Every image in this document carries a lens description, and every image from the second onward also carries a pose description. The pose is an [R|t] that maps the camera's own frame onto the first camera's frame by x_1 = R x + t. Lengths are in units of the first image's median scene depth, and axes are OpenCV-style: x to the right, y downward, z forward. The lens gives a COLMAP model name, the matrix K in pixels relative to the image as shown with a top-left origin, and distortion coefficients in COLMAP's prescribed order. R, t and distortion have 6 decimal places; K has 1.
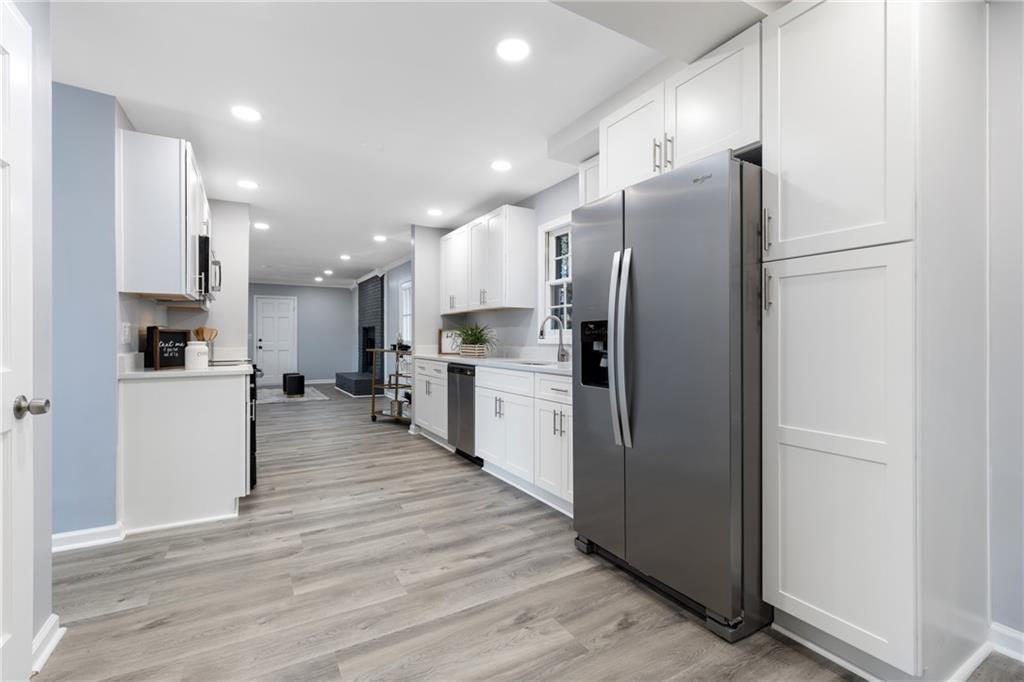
lens RADIAL K [[458.9, 0, 512.5], [0, 458.9, 341.6], [0, 0, 1]] dist [0.000635, 0.000041]
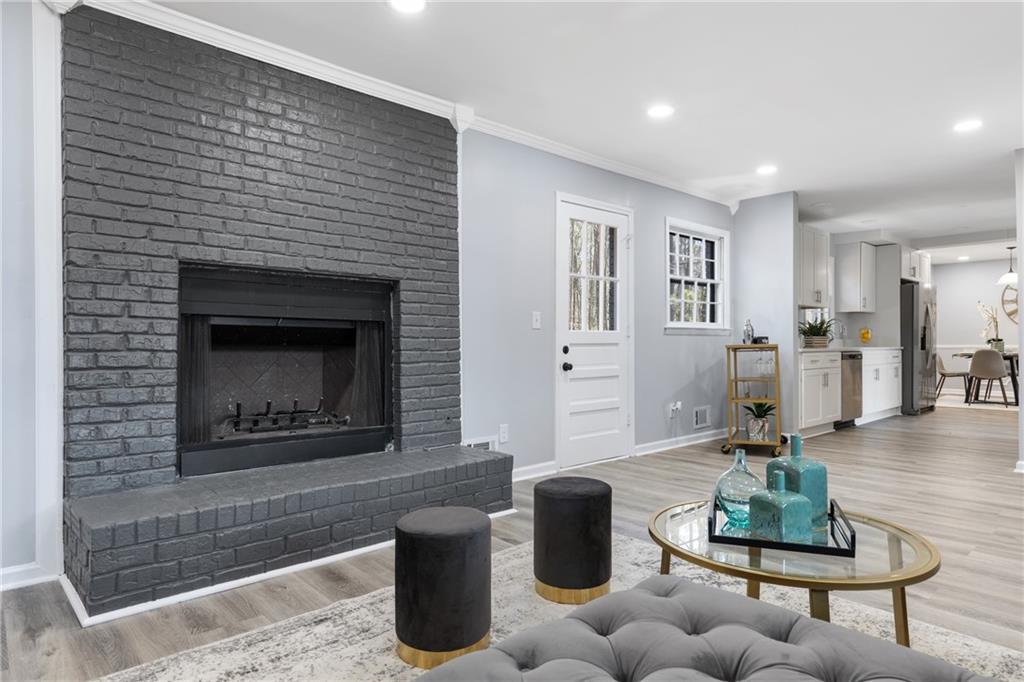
lens RADIAL K [[603.6, 0, 509.2], [0, 603.6, 346.0], [0, 0, 1]] dist [-0.001845, 0.000362]
pose [[-0.209669, -0.004707, 0.977761, -2.358862], [0.007467, 0.999952, 0.006415, 0.024032], [-0.977744, 0.008646, -0.209623, 3.480069]]
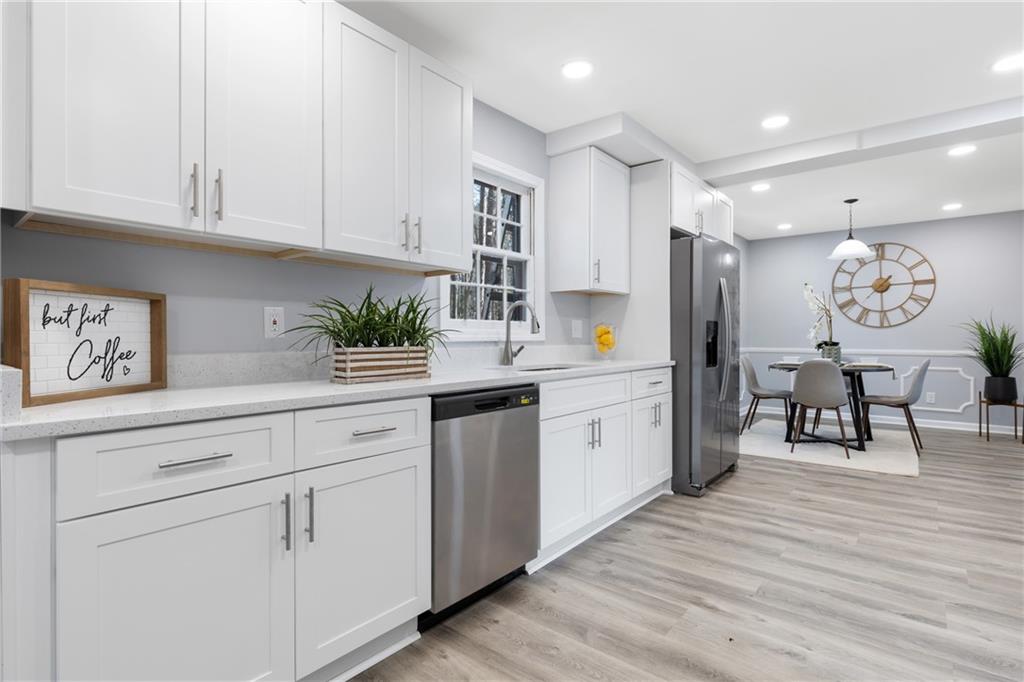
lens RADIAL K [[506.1, 0, 515.0], [0, 506.1, 338.6], [0, 0, 1]] dist [-0.004372, 0.003980]
pose [[-0.354947, -0.000579, 0.934886, -0.884926], [0.007715, 0.999964, 0.003548, -0.002213], [-0.934854, 0.008472, -0.354930, 1.760327]]
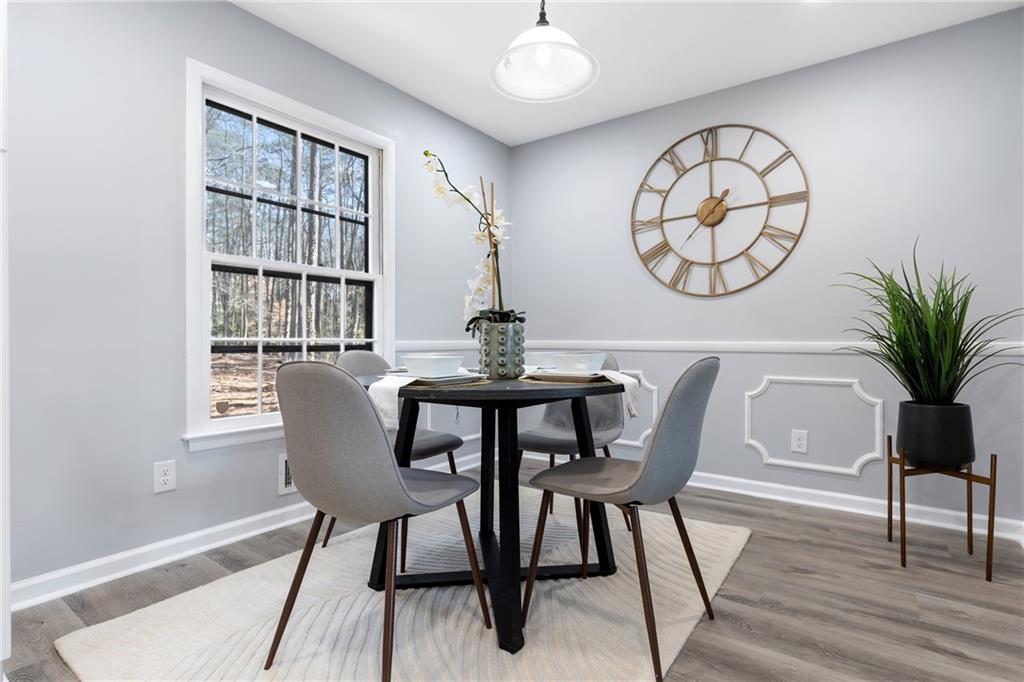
lens RADIAL K [[506.1, 0, 516.5], [0, 506.1, 345.8], [0, 0, 1]] dist [-0.004372, 0.003980]
pose [[-0.410562, -0.002948, 0.911828, -0.181525], [0.006365, 0.999961, 0.006099, 0.069838], [-0.911810, 0.008308, -0.410528, 0.246024]]
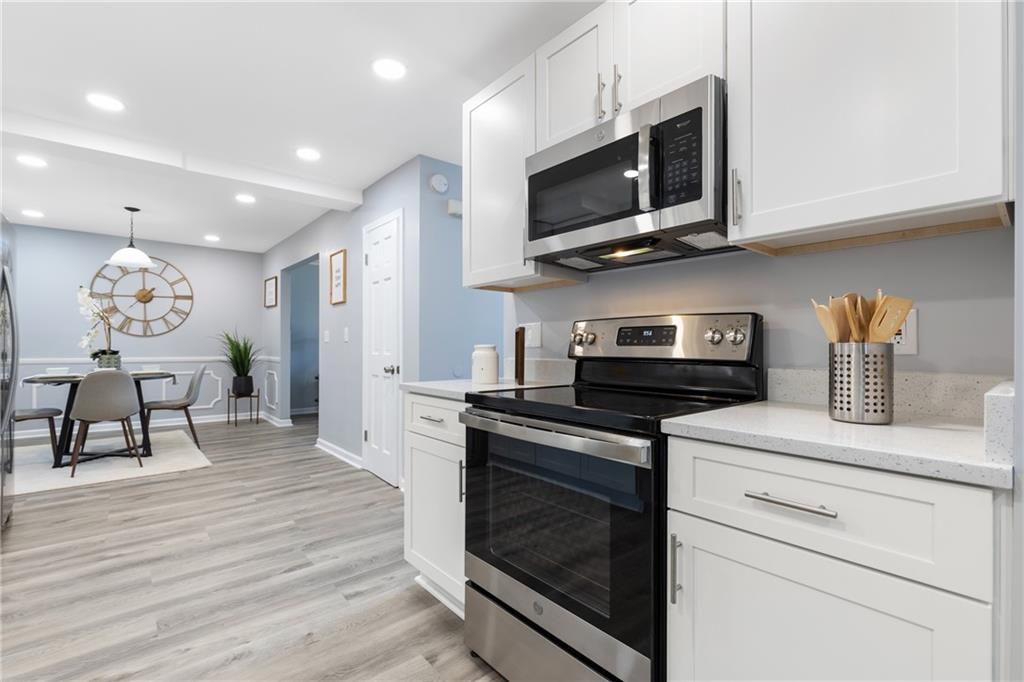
lens RADIAL K [[458.9, 0, 513.1], [0, 458.9, 344.3], [0, 0, 1]] dist [0.000635, 0.000041]
pose [[-0.983205, -0.001860, -0.182495, -0.651343], [-0.002355, 0.999994, 0.002495, -0.003516], [0.182490, 0.002883, -0.983204, 1.854923]]
